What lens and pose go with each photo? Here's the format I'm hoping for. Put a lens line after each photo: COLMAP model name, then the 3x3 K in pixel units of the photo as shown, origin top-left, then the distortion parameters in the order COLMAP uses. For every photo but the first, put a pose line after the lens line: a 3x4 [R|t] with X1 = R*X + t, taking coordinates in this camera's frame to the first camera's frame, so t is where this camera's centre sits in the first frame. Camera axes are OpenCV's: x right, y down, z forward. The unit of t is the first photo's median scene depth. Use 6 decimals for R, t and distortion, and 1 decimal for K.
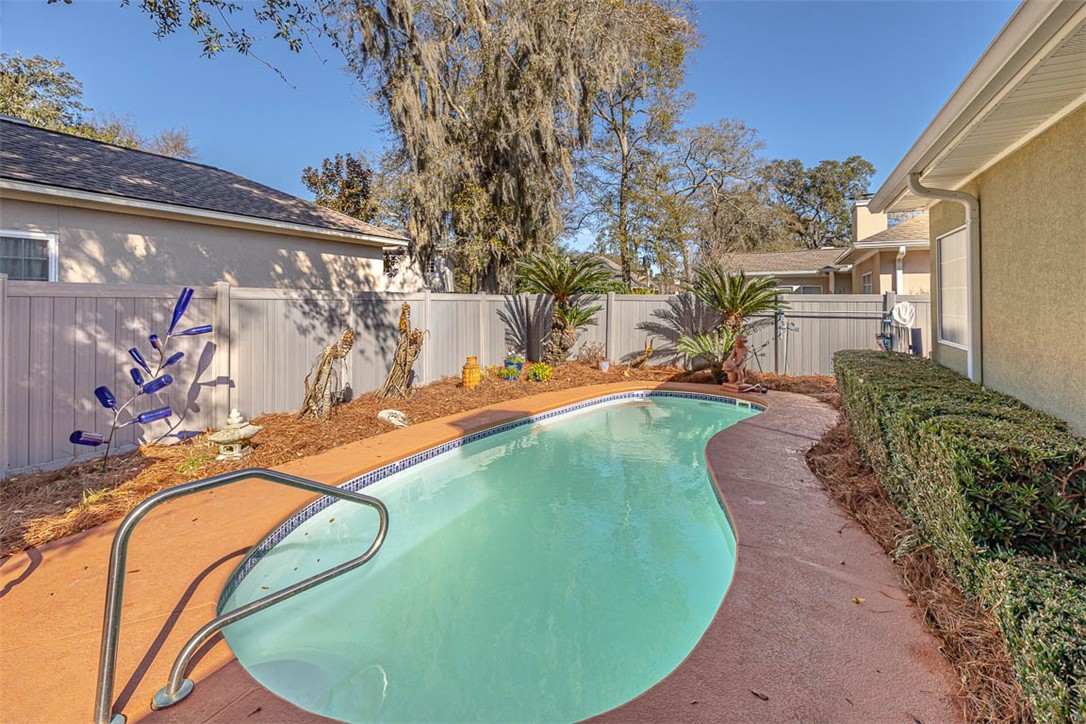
lens RADIAL K [[472.1, 0, 544.8], [0, 472.1, 268.4], [0, 0, 1]] dist [-0.000528, -0.000003]
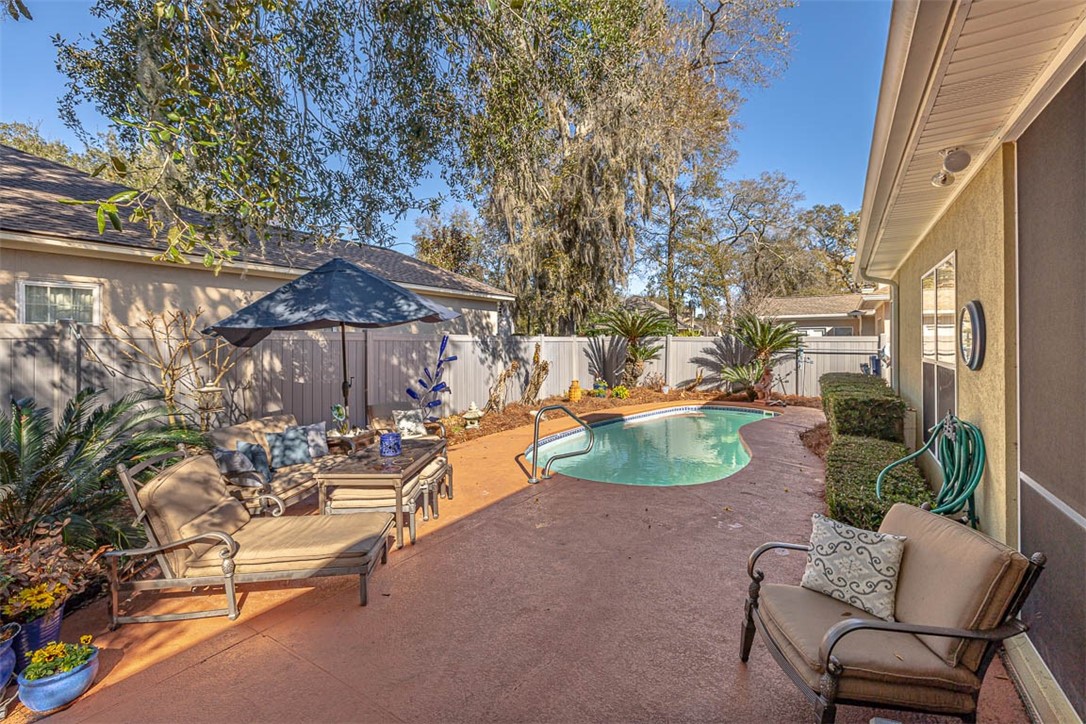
lens RADIAL K [[470.9, 0, 549.2], [0, 470.9, 321.3], [0, 0, 1]] dist [0.000976, 0.000104]
pose [[0.997202, -0.005835, -0.074521, -0.097306], [0.007858, 0.999608, 0.026881, -0.025387], [0.074334, -0.027391, 0.996857, -0.338316]]
